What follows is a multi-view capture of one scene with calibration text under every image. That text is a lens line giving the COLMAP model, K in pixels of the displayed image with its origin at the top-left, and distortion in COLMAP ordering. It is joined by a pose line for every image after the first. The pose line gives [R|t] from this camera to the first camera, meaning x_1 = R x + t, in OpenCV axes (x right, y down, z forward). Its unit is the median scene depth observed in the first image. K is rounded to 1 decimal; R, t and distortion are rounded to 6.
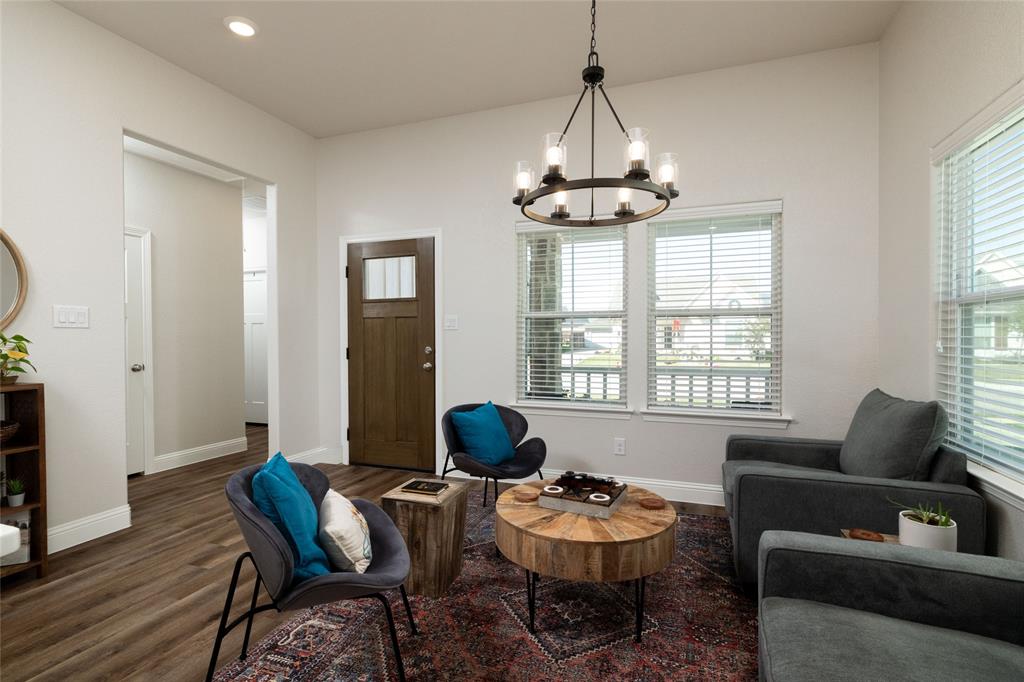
lens RADIAL K [[493.4, 0, 512.0], [0, 493.4, 341.0], [0, 0, 1]] dist [0.001186, -0.000022]
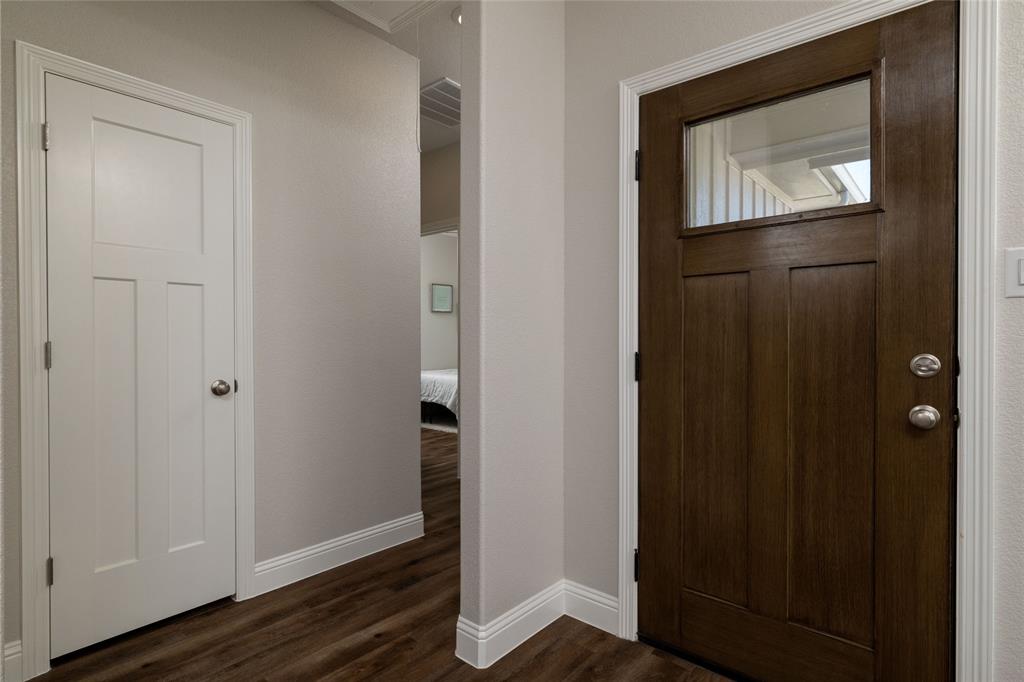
lens RADIAL K [[520.5, 0, 512.0], [0, 520.5, 341.0], [0, 0, 1]] dist [0.000558, -0.000187]
pose [[0.936953, 0.008615, -0.349350, -0.296530], [-0.009394, 0.999956, -0.000534, 0.005406], [0.349329, 0.003782, 0.936992, 0.593459]]
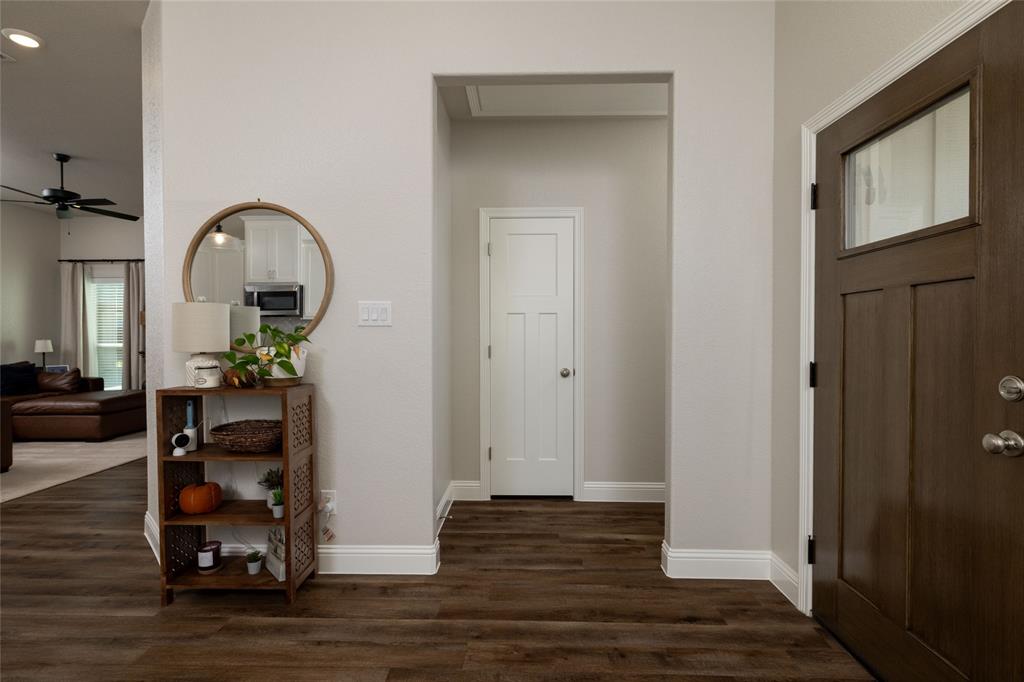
lens RADIAL K [[493.4, 0, 512.0], [0, 493.4, 341.0], [0, 0, 1]] dist [0.001186, -0.000022]
pose [[0.319290, 0.017254, -0.947500, 0.011317], [-0.011712, 0.999830, 0.014260, -0.010127], [0.947585, 0.006544, 0.319438, 0.620988]]
